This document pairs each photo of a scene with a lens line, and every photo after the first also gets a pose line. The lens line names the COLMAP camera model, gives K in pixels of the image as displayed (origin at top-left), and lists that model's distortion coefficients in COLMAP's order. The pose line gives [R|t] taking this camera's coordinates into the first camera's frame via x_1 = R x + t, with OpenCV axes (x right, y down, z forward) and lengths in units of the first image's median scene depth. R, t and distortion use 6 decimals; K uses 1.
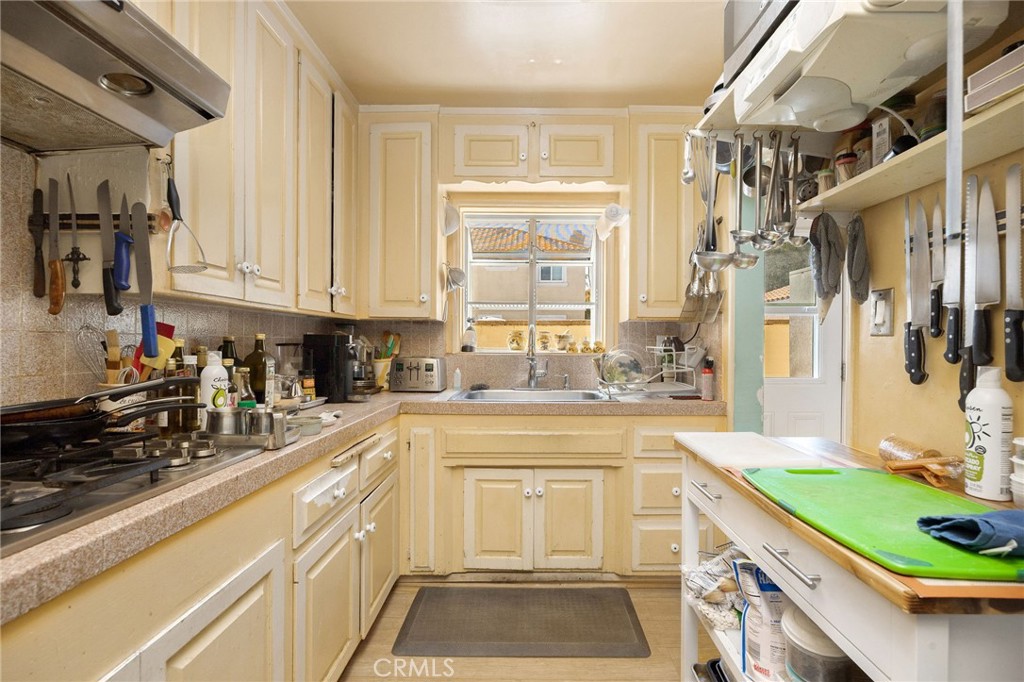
lens RADIAL K [[454.8, 0, 512.0], [0, 454.8, 341.0], [0, 0, 1]] dist [-0.003599, -0.000223]
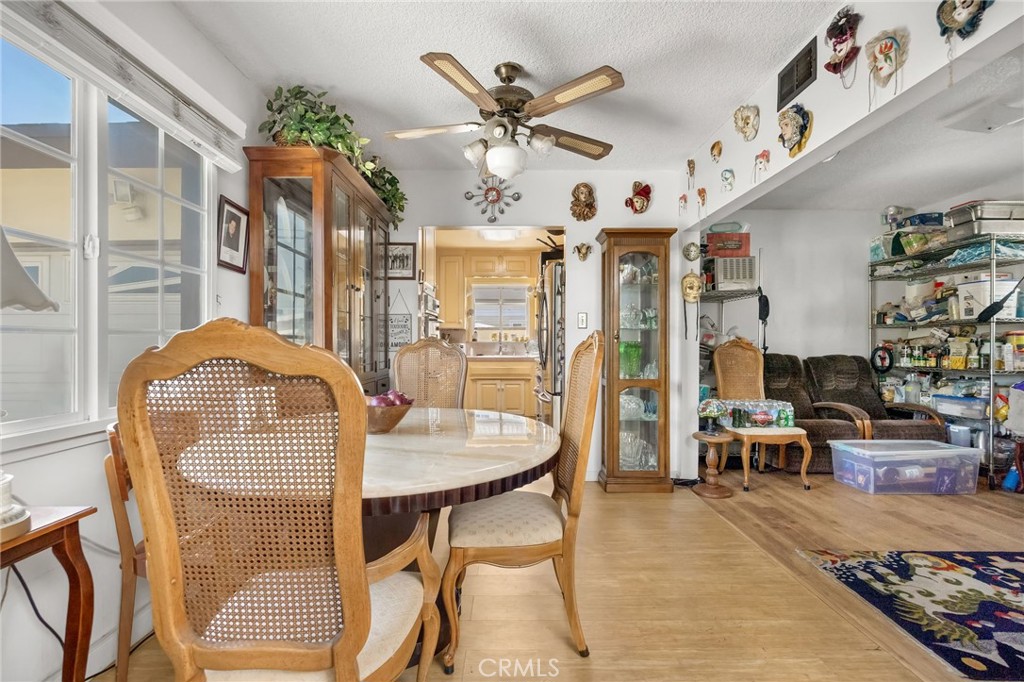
lens RADIAL K [[491.1, 0, 512.0], [0, 491.1, 341.0], [0, 0, 1]] dist [-0.000645, -0.000125]
pose [[0.998265, -0.001271, 0.058867, -0.050890], [0.001227, 0.999999, 0.000792, 0.020950], [-0.058868, -0.000719, 0.998265, -1.670099]]
